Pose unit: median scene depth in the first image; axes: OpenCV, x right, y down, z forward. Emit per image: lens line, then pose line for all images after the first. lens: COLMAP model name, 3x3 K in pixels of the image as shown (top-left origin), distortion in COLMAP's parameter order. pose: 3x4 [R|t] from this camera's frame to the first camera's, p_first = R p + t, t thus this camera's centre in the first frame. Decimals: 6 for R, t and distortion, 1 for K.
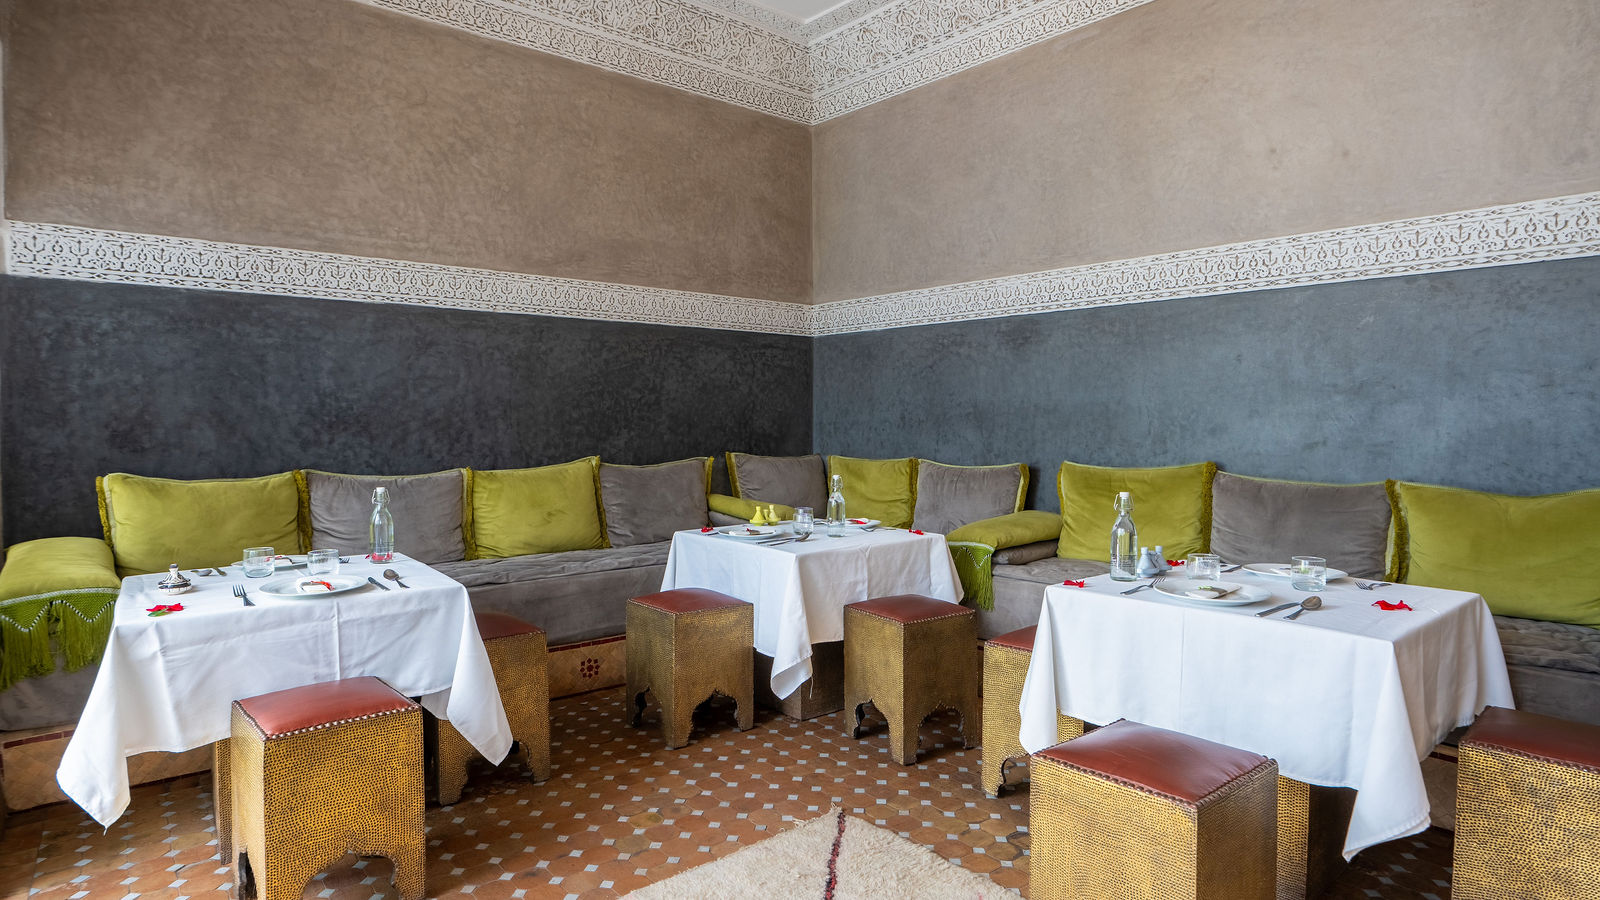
lens RADIAL K [[882.4, 0, 787.9], [0, 882.4, 444.3], [0, 0, 1]] dist [-0.049796, 0.024621]
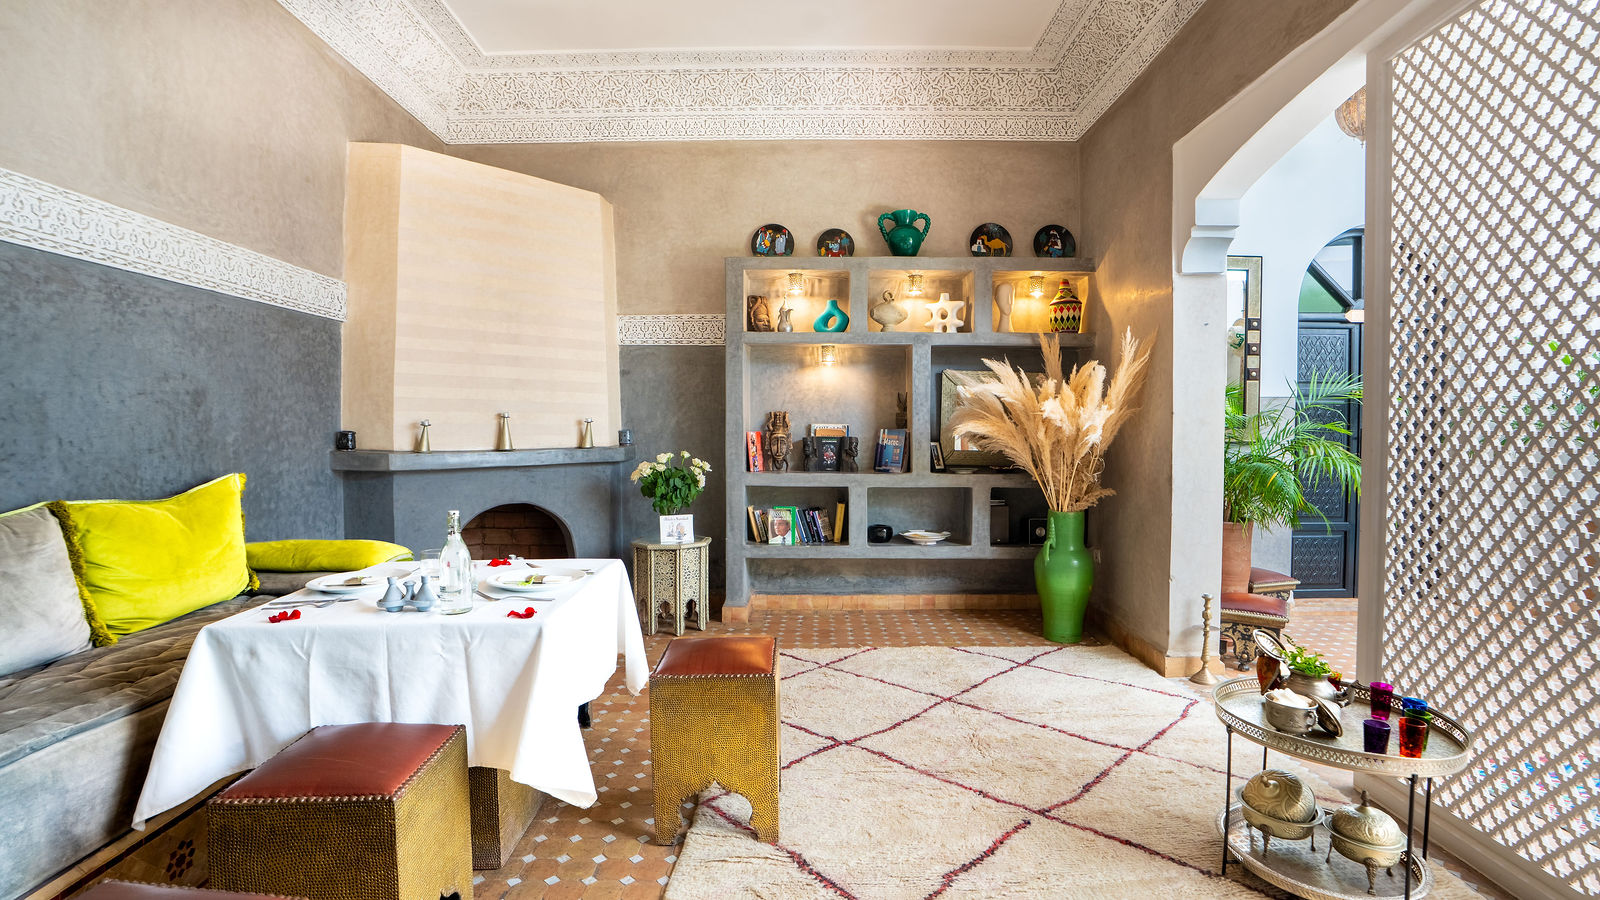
lens RADIAL K [[749.3, 0, 807.0], [0, 749.3, 444.4], [0, 0, 1]] dist [-0.060146, 0.022379]
pose [[-0.784168, -0.013894, 0.620393, -0.224714], [0.020635, 0.998613, 0.048446, -0.024953], [-0.620205, 0.050792, -0.782794, 0.908153]]
